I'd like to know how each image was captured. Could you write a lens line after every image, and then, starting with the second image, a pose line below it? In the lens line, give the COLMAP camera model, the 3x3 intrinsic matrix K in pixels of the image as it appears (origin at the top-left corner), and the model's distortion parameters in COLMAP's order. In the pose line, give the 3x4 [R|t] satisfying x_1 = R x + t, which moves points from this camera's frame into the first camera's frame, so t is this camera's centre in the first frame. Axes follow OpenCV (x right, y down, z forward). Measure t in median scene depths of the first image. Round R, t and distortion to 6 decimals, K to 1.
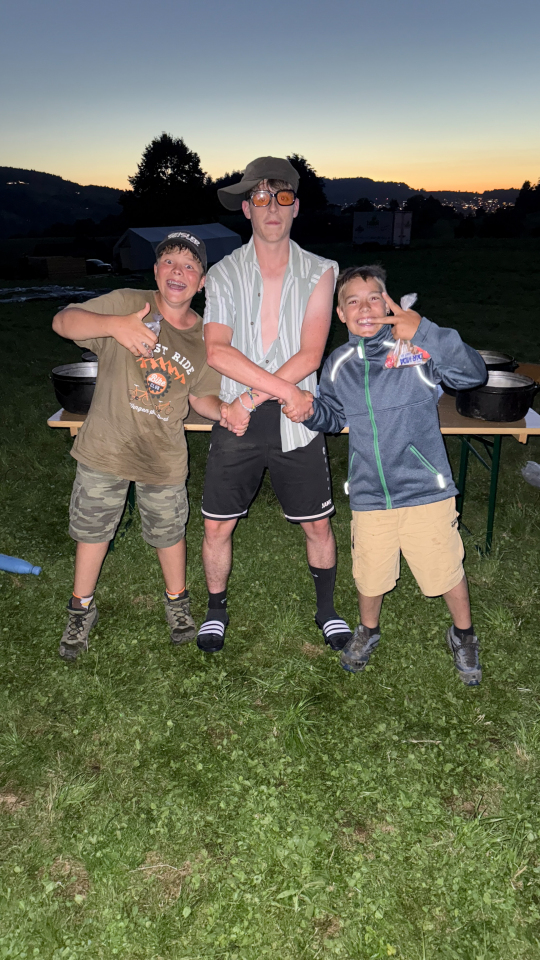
lens RADIAL K [[684.1, 0, 273.8], [0, 684.1, 480.8], [0, 0, 1]] dist [0.026810, -0.034910]
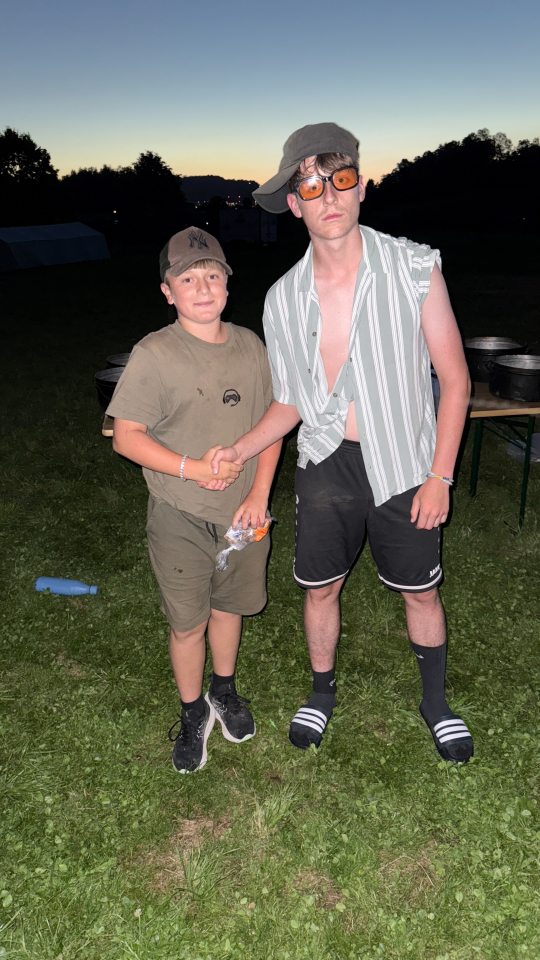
lens RADIAL K [[684.1, 0, 278.9], [0, 684.1, 483.5], [0, 0, 1]] dist [0.026810, -0.034910]
pose [[0.978683, -0.082874, 0.187913, -0.218825], [0.081806, 0.996558, 0.013445, -0.005701], [-0.188381, 0.002214, 0.982094, 0.023424]]
